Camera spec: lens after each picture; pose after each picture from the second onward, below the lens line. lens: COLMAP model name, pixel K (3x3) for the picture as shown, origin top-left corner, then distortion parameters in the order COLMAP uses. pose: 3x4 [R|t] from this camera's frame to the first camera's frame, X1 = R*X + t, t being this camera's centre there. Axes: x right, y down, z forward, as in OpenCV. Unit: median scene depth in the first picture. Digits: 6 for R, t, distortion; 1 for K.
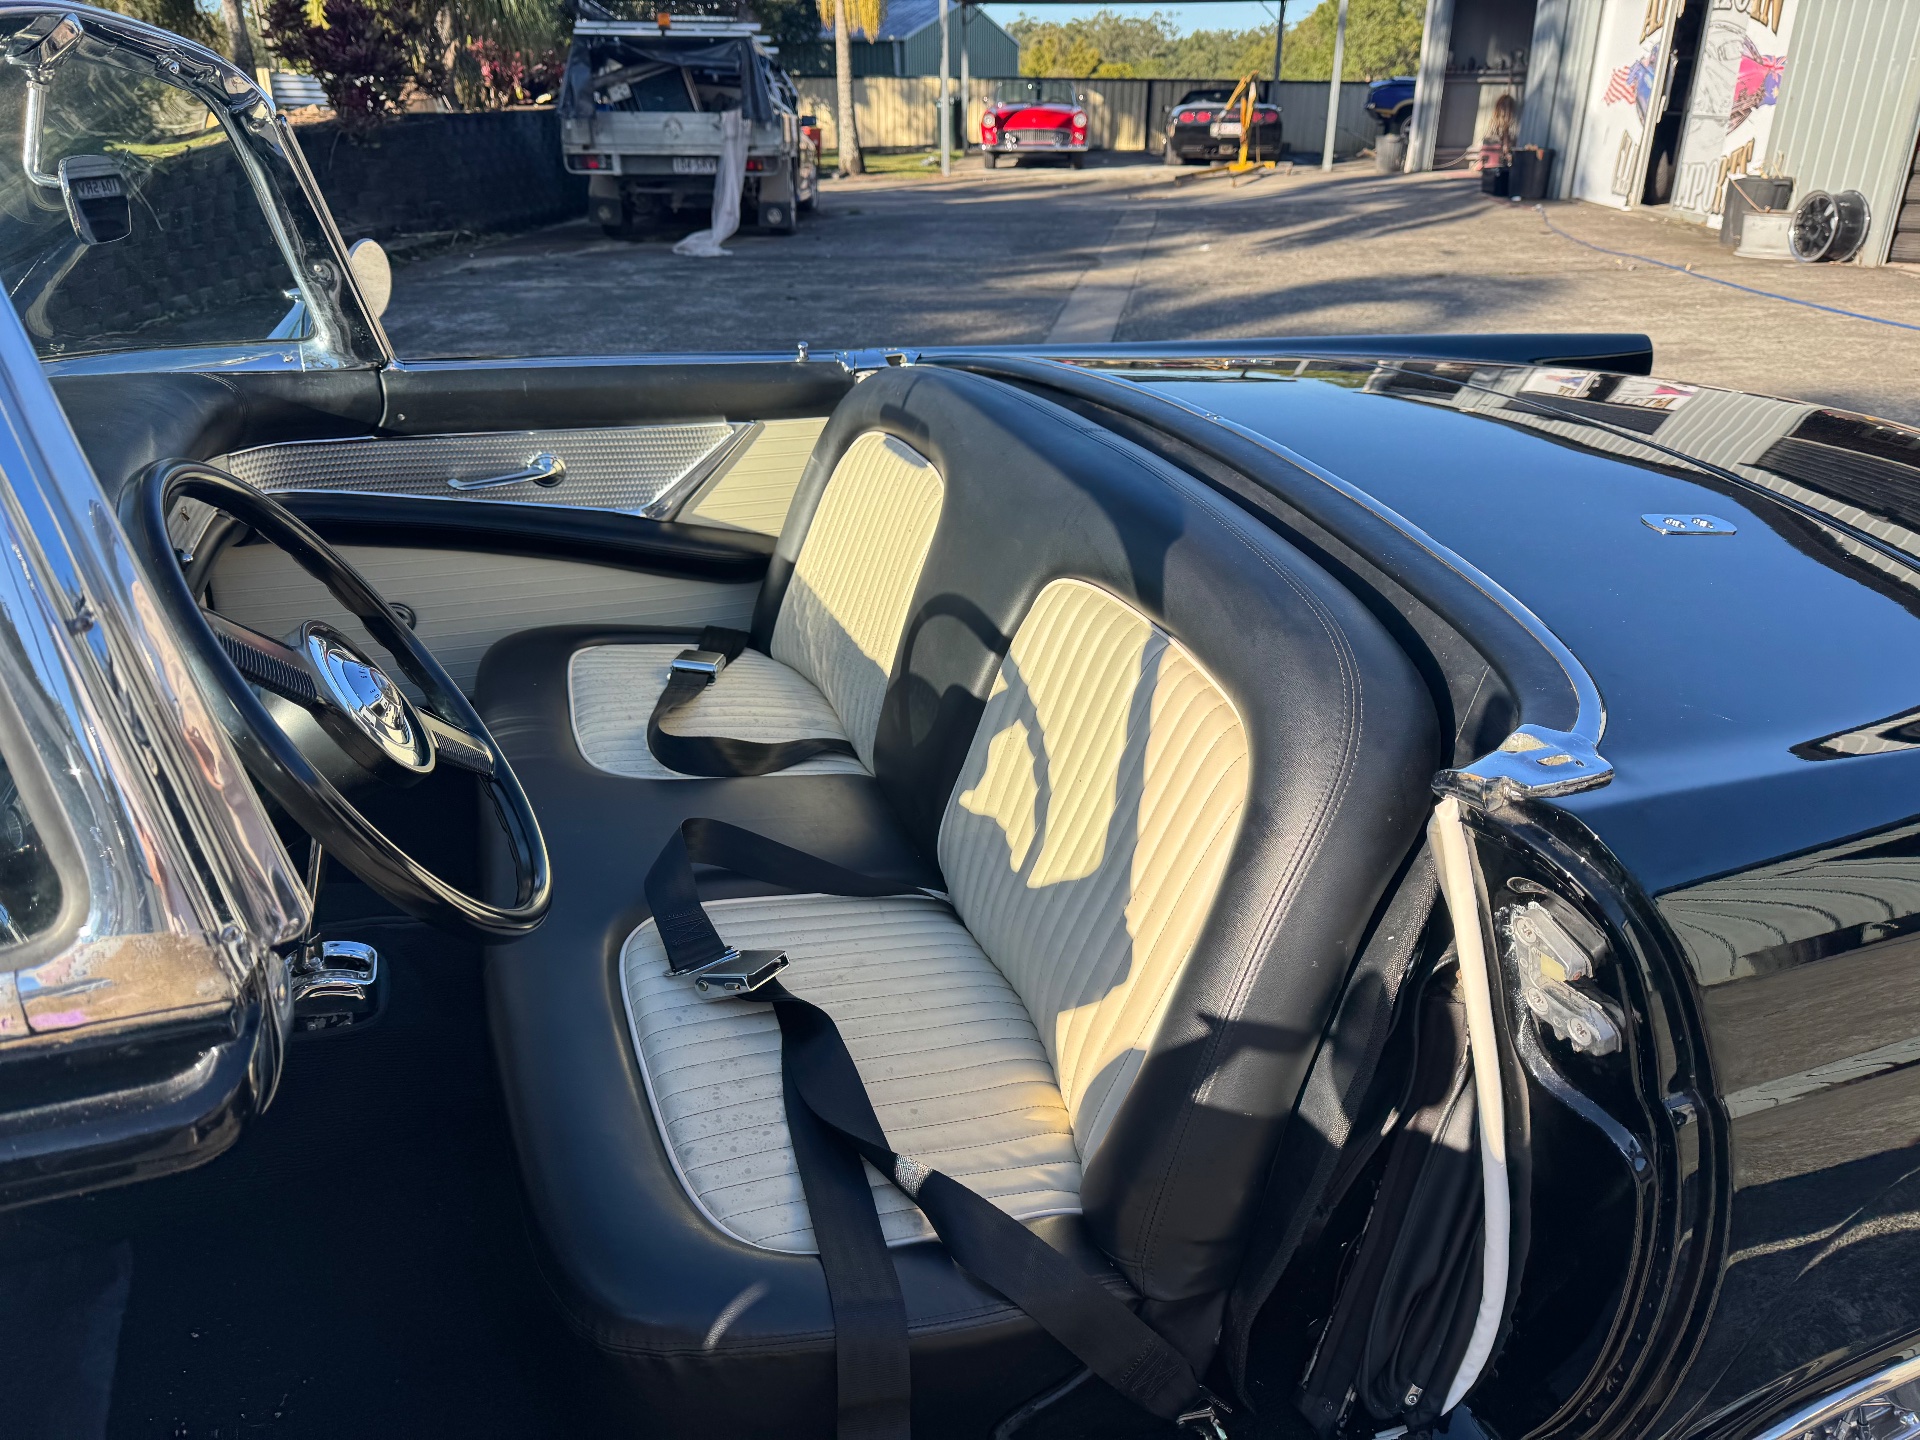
lens RADIAL K [[1348.8, 0, 946.2], [0, 1348.8, 720.4], [0, 0, 1]] dist [0.051202, -0.045521]
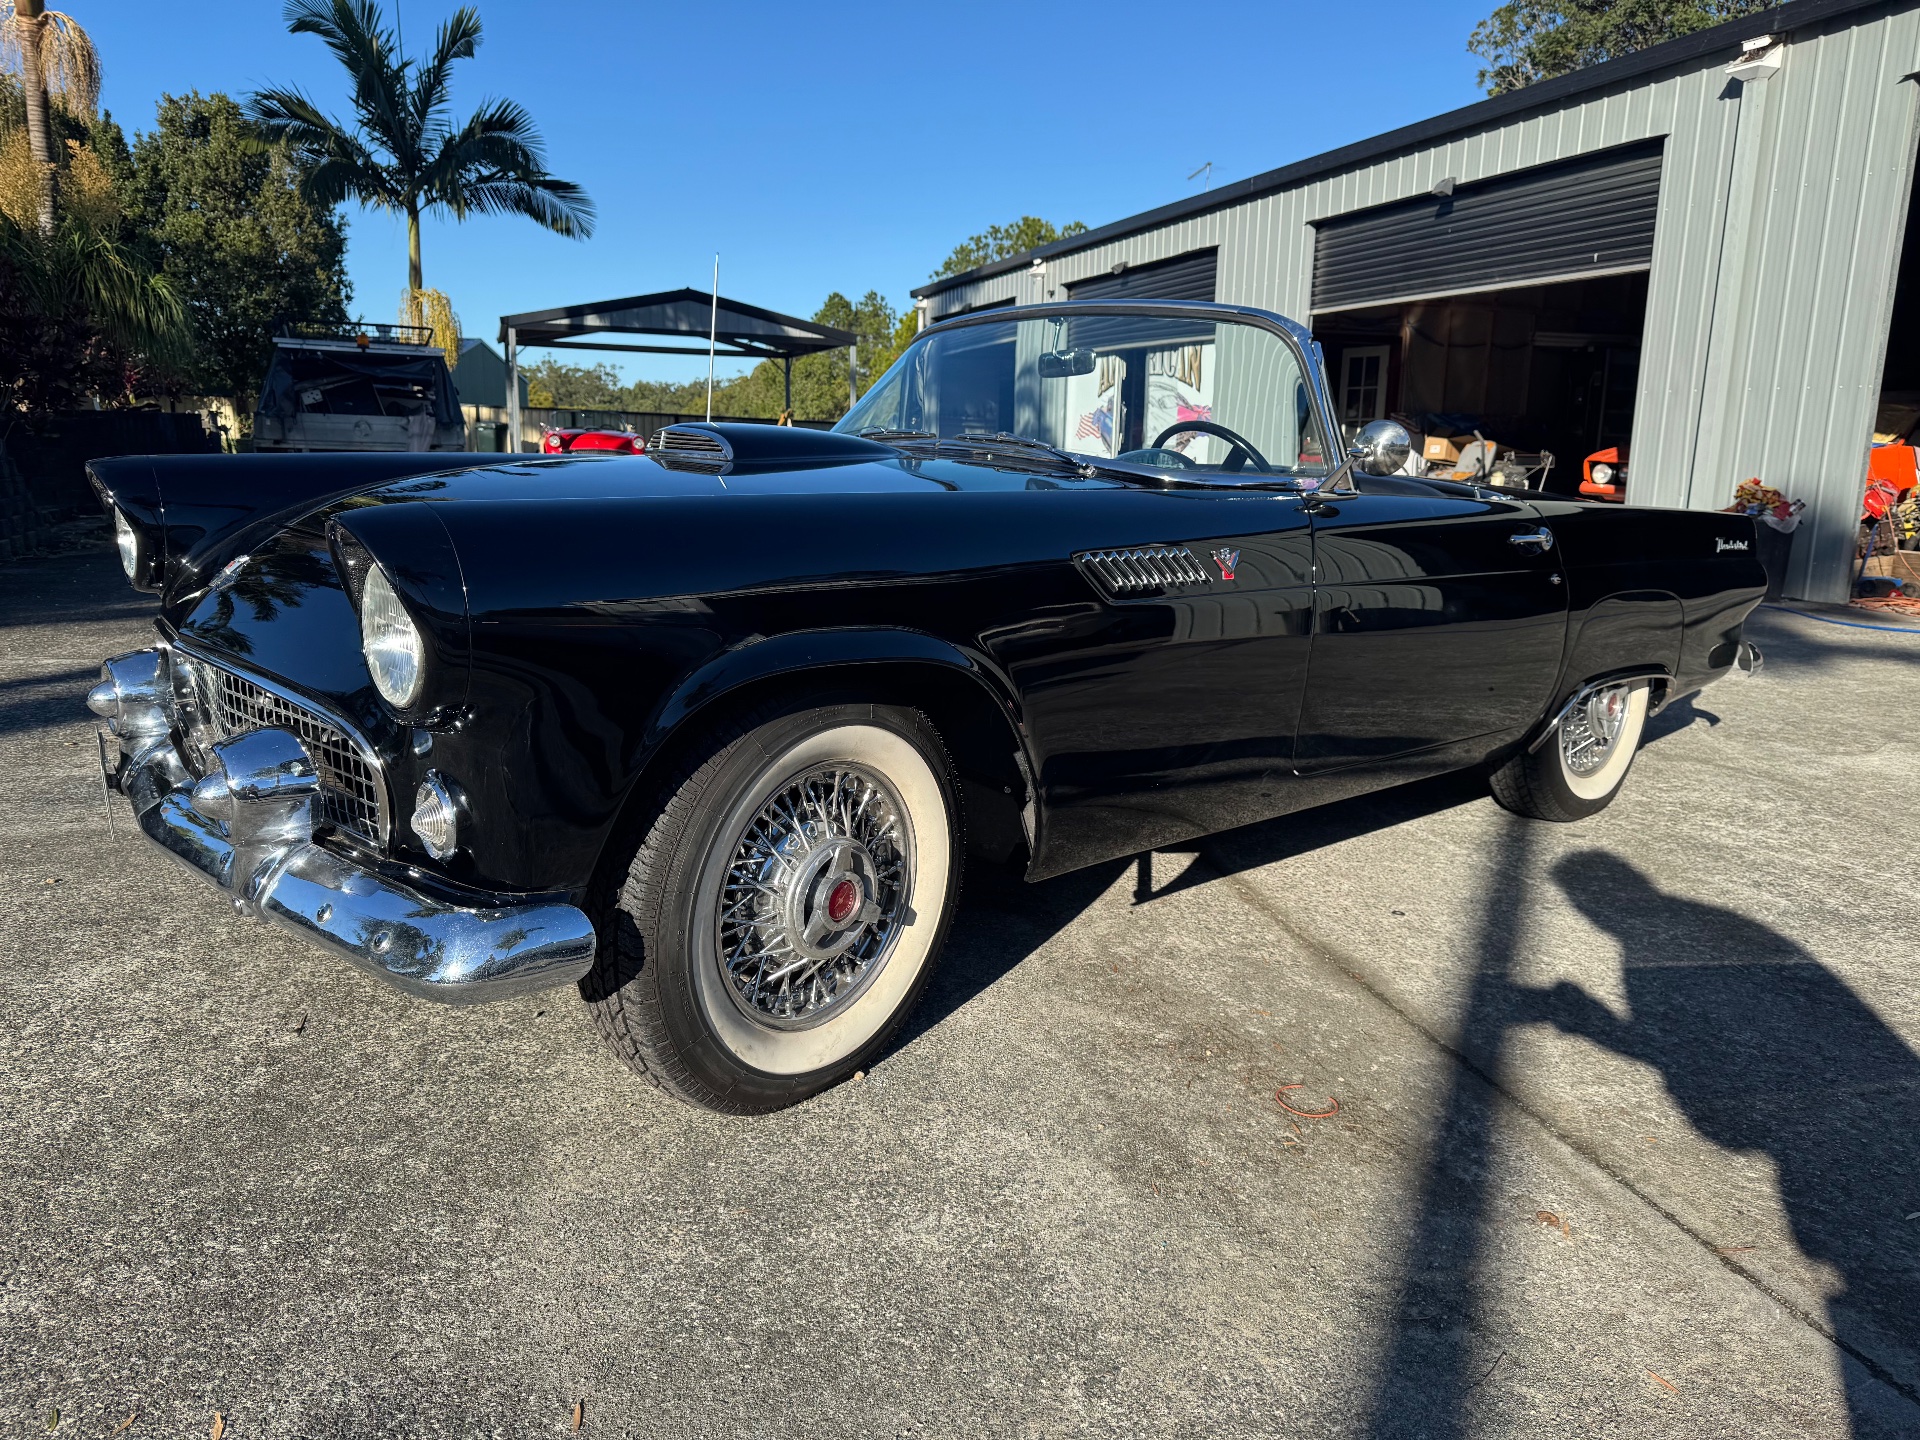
lens RADIAL K [[1348.8, 0, 946.2], [0, 1348.8, 720.4], [0, 0, 1]] dist [0.051202, -0.045521]
pose [[0.931874, -0.049583, 0.359378, -0.167944], [0.128165, 0.971733, -0.198265, 0.084057], [-0.339389, 0.230818, 0.911887, -0.132915]]
